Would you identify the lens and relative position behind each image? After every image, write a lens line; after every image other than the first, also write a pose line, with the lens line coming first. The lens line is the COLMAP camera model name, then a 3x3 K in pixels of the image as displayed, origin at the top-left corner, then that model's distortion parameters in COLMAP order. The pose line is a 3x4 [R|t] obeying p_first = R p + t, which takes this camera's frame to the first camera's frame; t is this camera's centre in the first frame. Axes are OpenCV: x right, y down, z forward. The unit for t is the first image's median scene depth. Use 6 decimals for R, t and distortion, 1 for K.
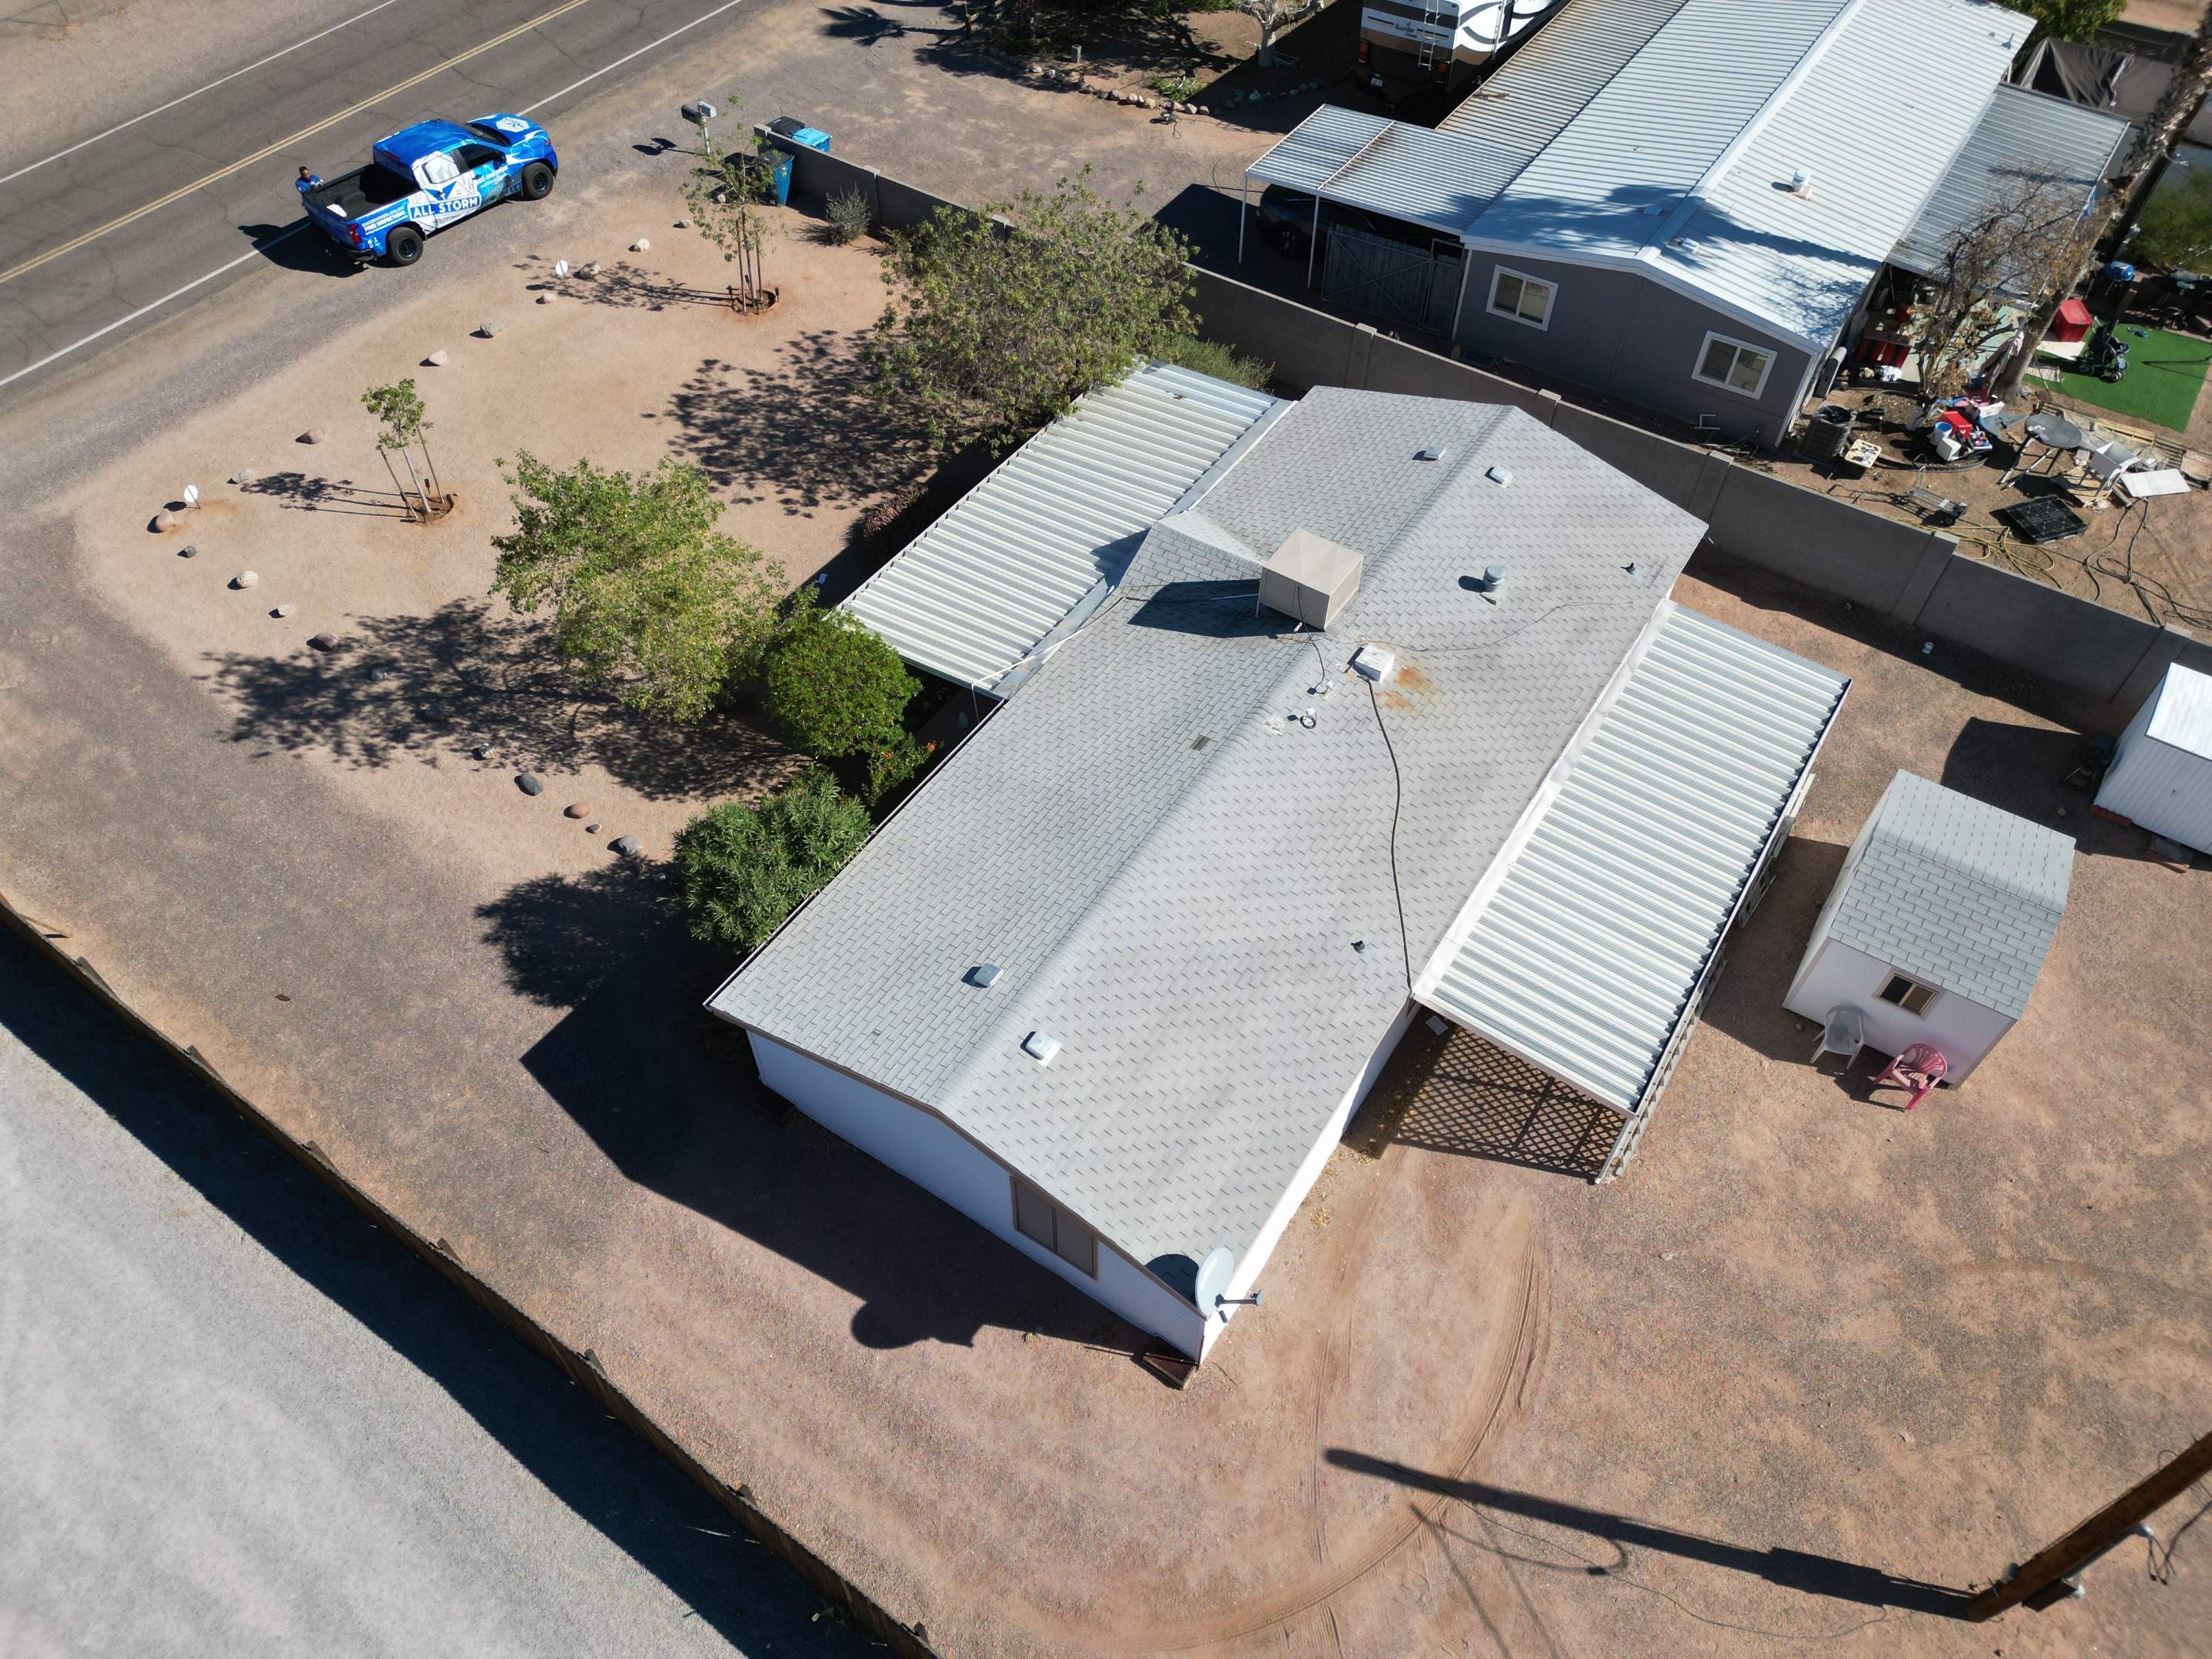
lens RADIAL K [[1550.4, 0, 1104.7], [0, 1550.4, 816.1], [0, 0, 1]] dist [0.047253, -0.021327]
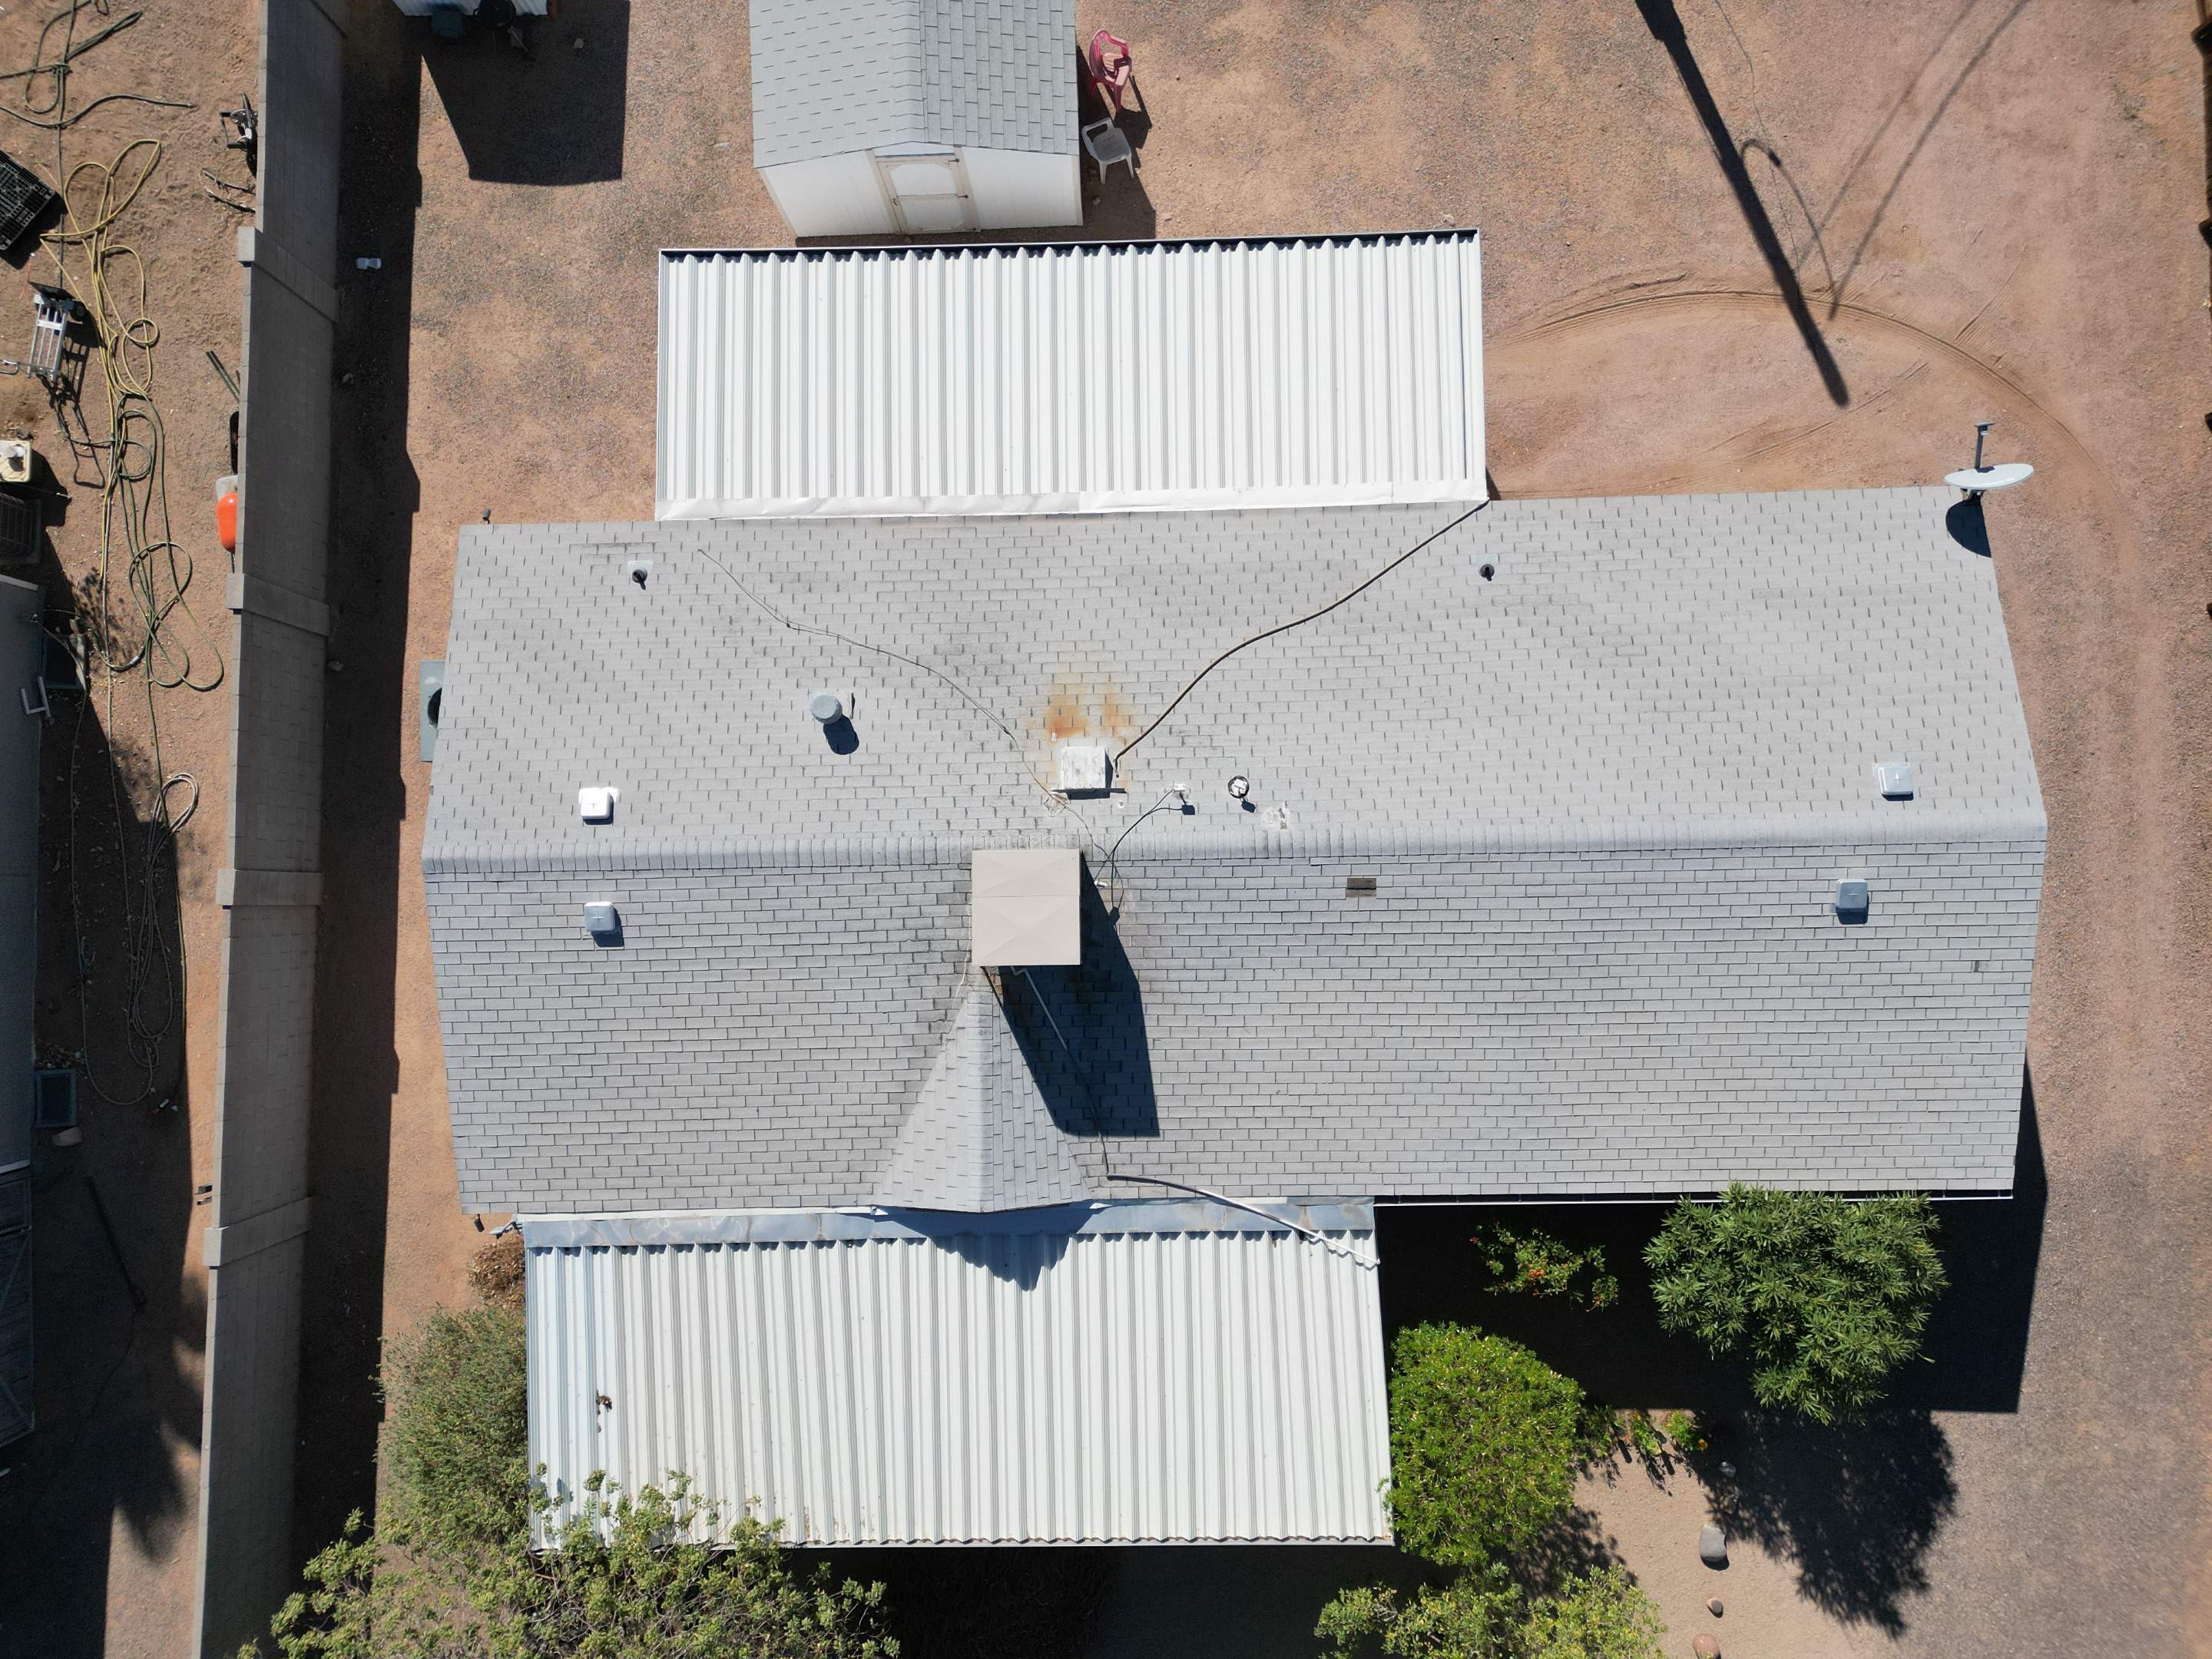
lens RADIAL K [[1550.4, 0, 1106.1], [0, 1550.4, 831.6], [0, 0, 1]] dist [0.047253, -0.021327]
pose [[-0.567023, -0.822388, 0.046503, 0.121079], [0.638473, -0.403144, 0.655612, -0.605752], [-0.520420, 0.401438, 0.753665, 0.516787]]
